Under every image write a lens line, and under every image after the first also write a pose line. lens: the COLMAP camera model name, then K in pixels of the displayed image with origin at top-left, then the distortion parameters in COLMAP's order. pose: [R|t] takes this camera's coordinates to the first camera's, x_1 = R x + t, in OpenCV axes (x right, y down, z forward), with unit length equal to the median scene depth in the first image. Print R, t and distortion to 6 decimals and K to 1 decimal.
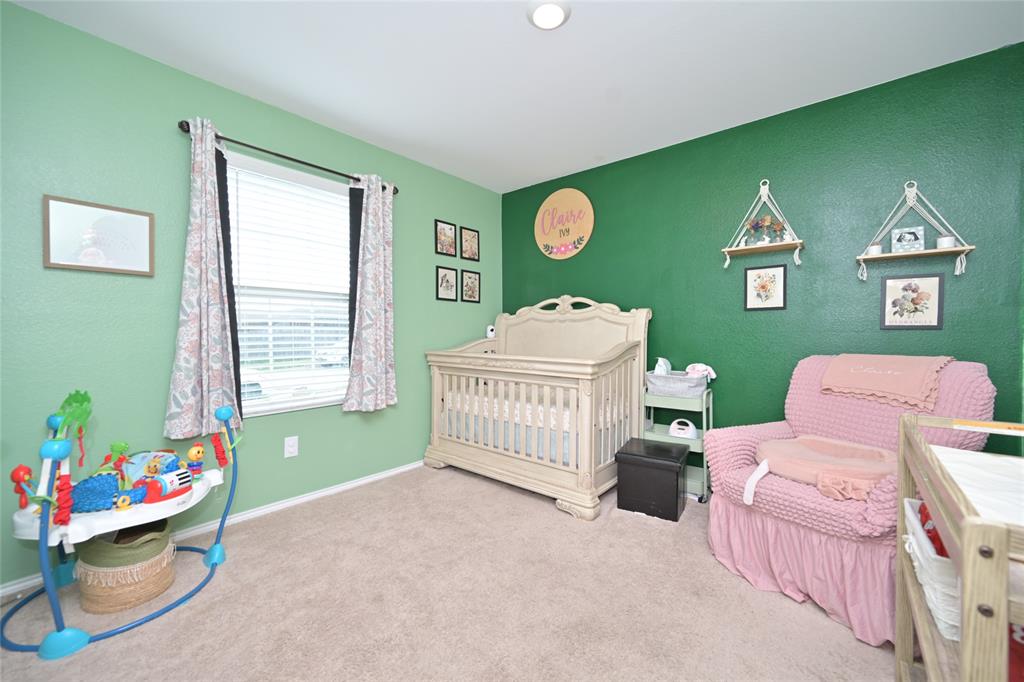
lens RADIAL K [[402.0, 0, 512.0], [0, 402.0, 341.0], [0, 0, 1]] dist [-0.000179, 0.000581]
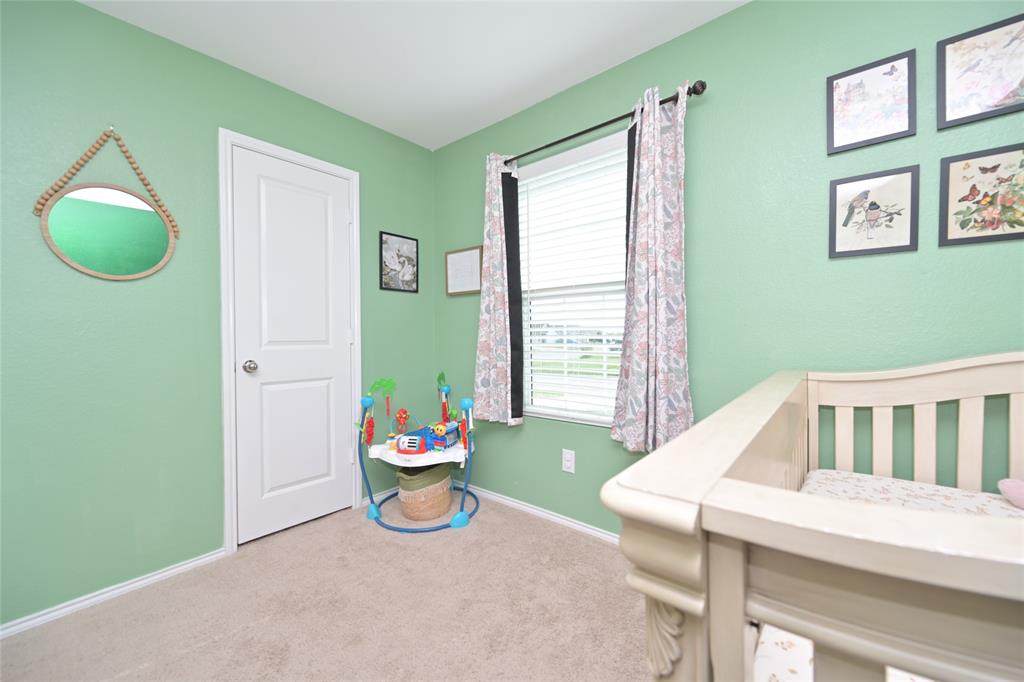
lens RADIAL K [[402.0, 0, 512.0], [0, 402.0, 341.0], [0, 0, 1]] dist [-0.000179, 0.000581]
pose [[0.003120, 0.013175, -0.999908, 0.310929], [-0.014206, 0.999813, 0.013129, -0.013696], [0.999894, 0.014163, 0.003307, 0.776539]]
